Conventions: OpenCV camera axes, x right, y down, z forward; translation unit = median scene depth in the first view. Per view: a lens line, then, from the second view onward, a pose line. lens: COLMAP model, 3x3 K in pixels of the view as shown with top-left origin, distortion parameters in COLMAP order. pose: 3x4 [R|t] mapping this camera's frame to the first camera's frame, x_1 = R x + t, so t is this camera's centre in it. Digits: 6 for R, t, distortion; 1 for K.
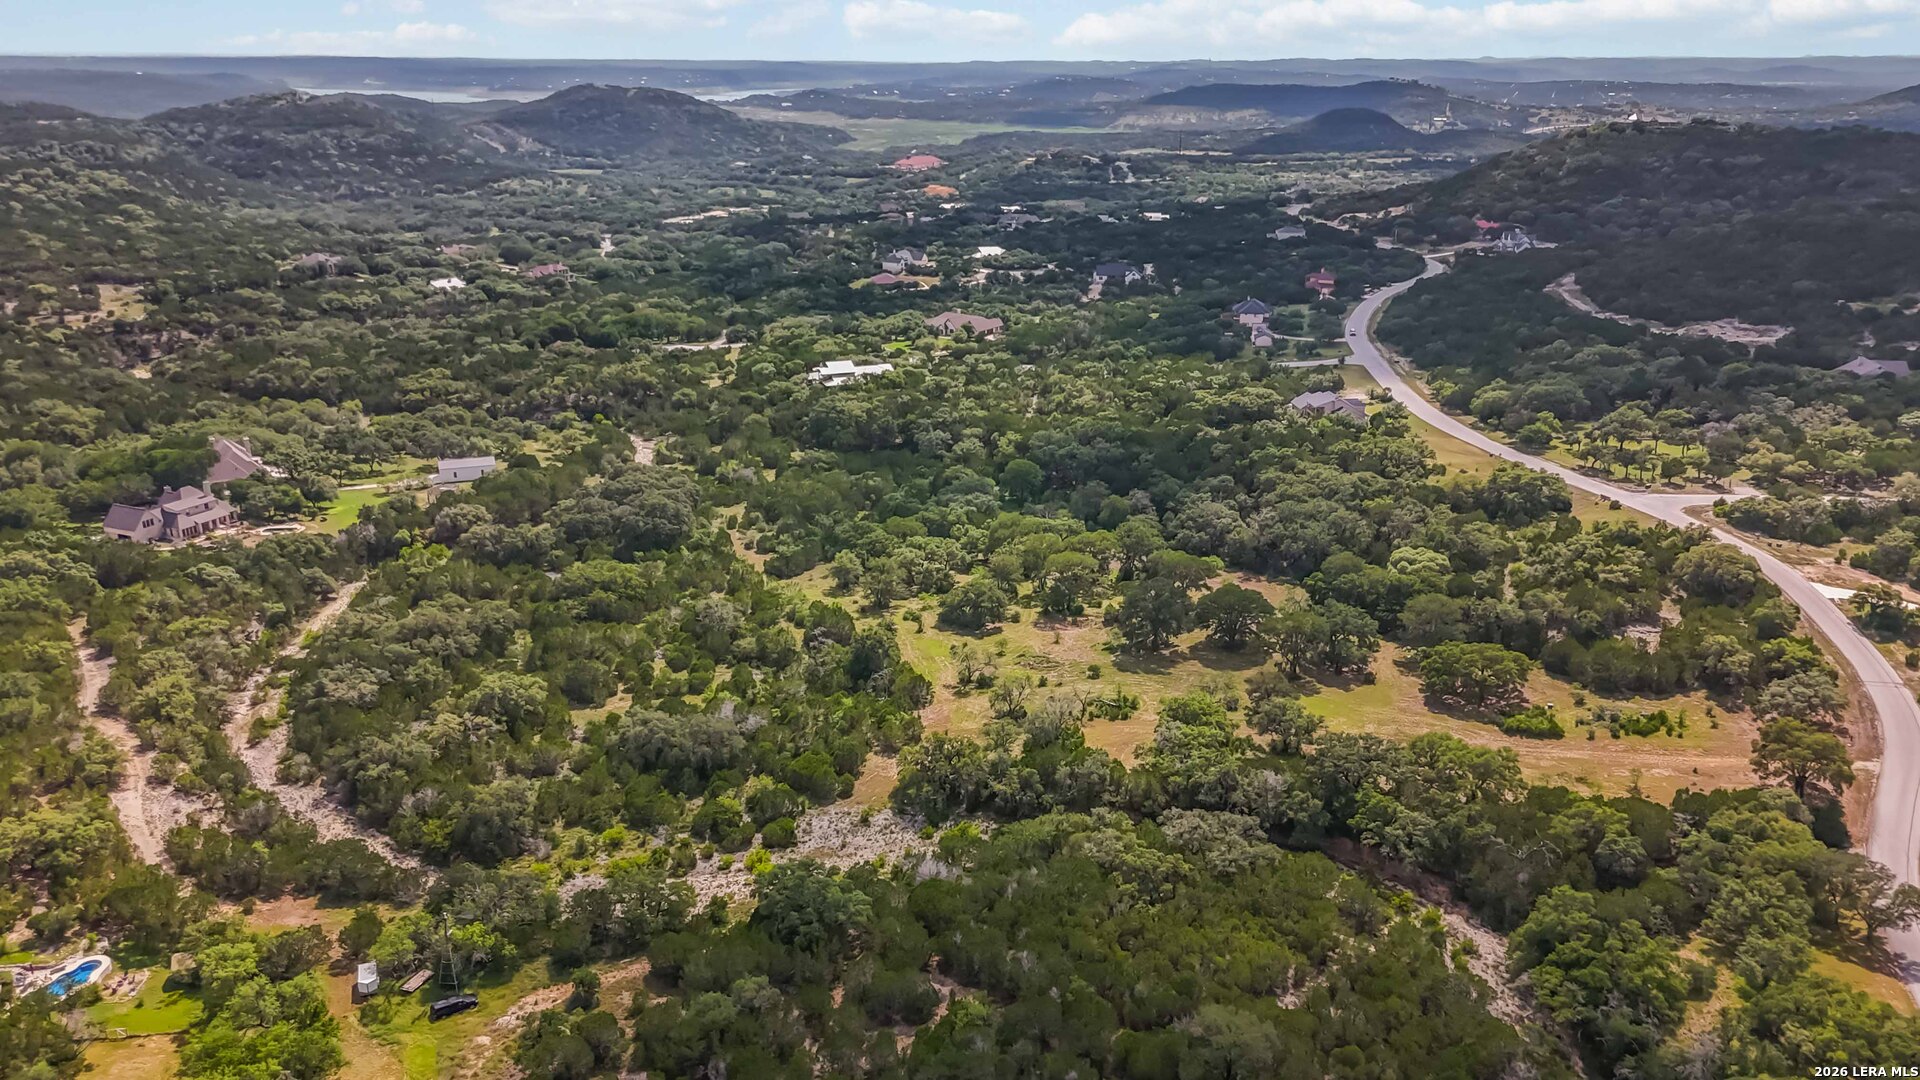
lens RADIAL K [[1379.5, 0, 960.0], [0, 1379.5, 540.0], [0, 0, 1]] dist [0.049649, -0.036502]
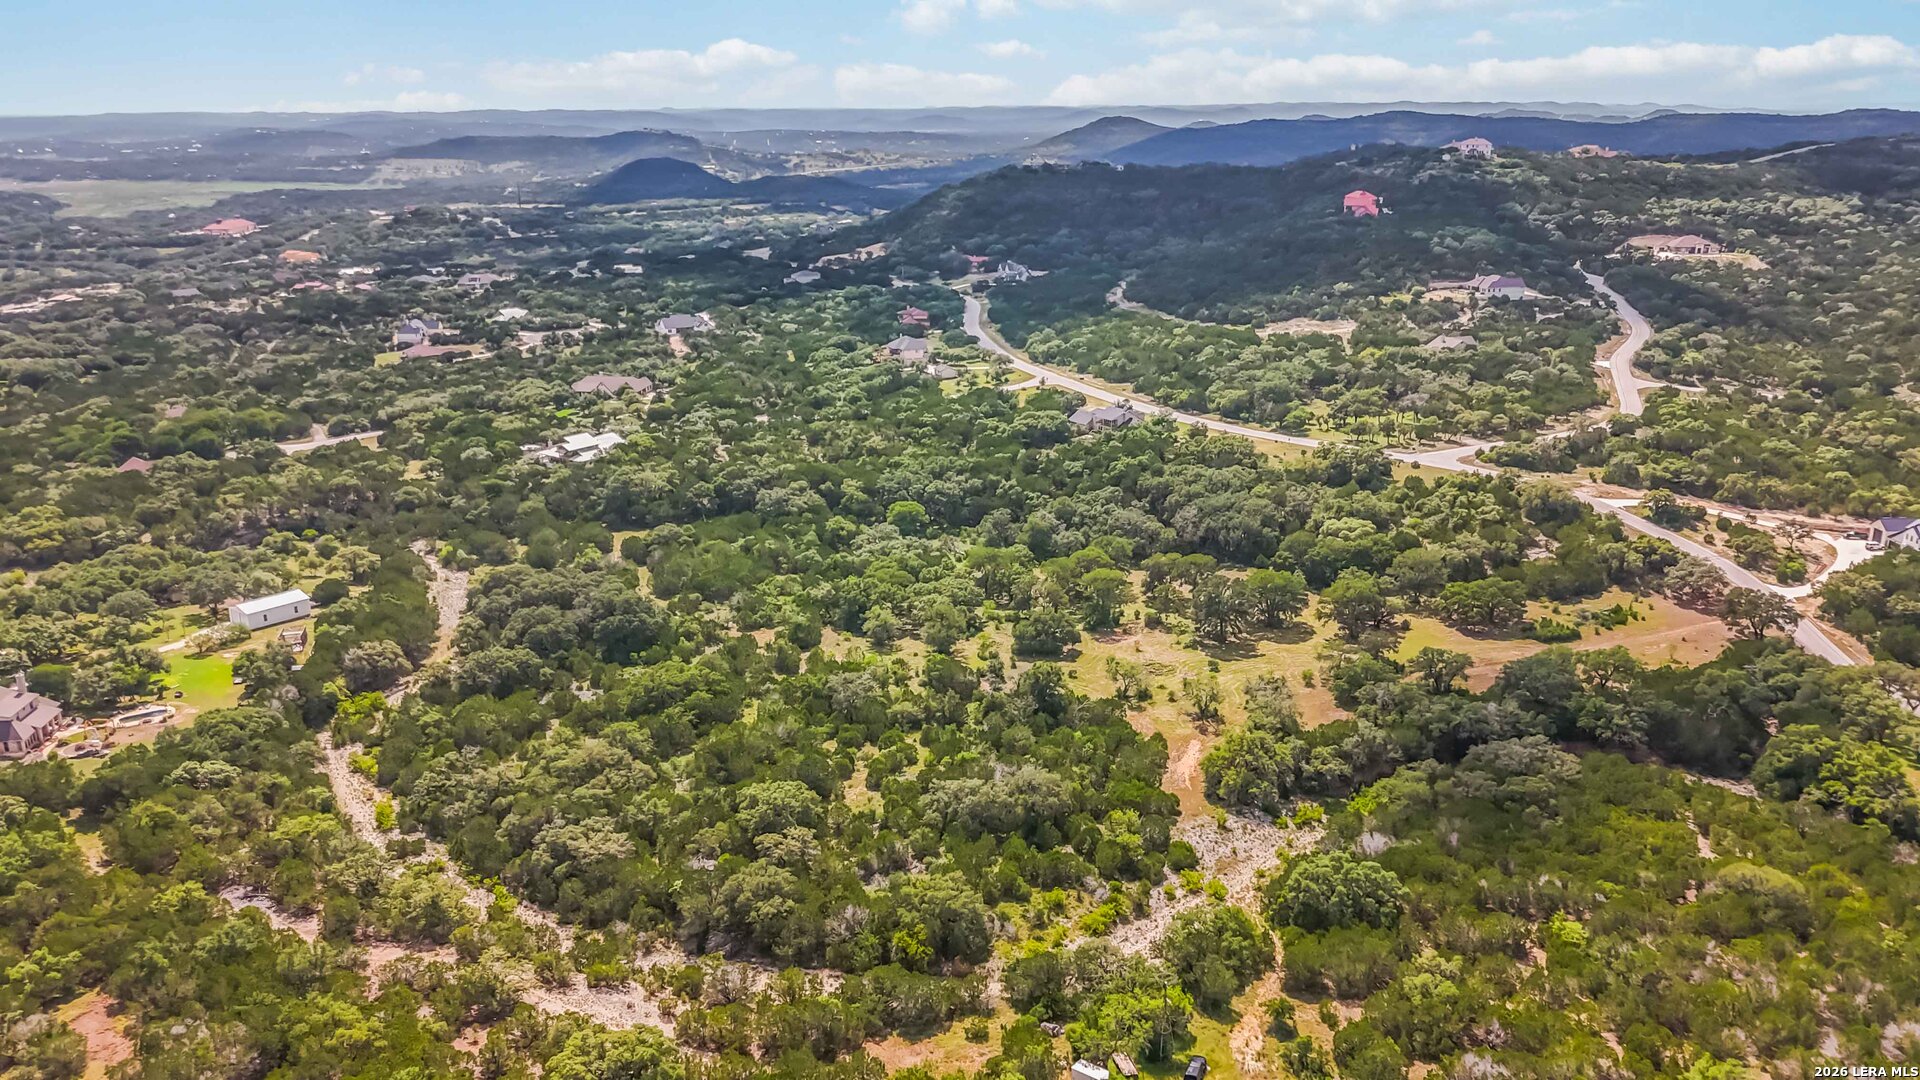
lens RADIAL K [[1379.5, 0, 960.0], [0, 1379.5, 540.0], [0, 0, 1]] dist [0.049649, -0.036502]
pose [[0.864711, -0.159771, 0.476180, -0.108964], [0.175402, 0.984426, 0.011783, -0.010257], [-0.470647, 0.073334, 0.879269, 0.023202]]
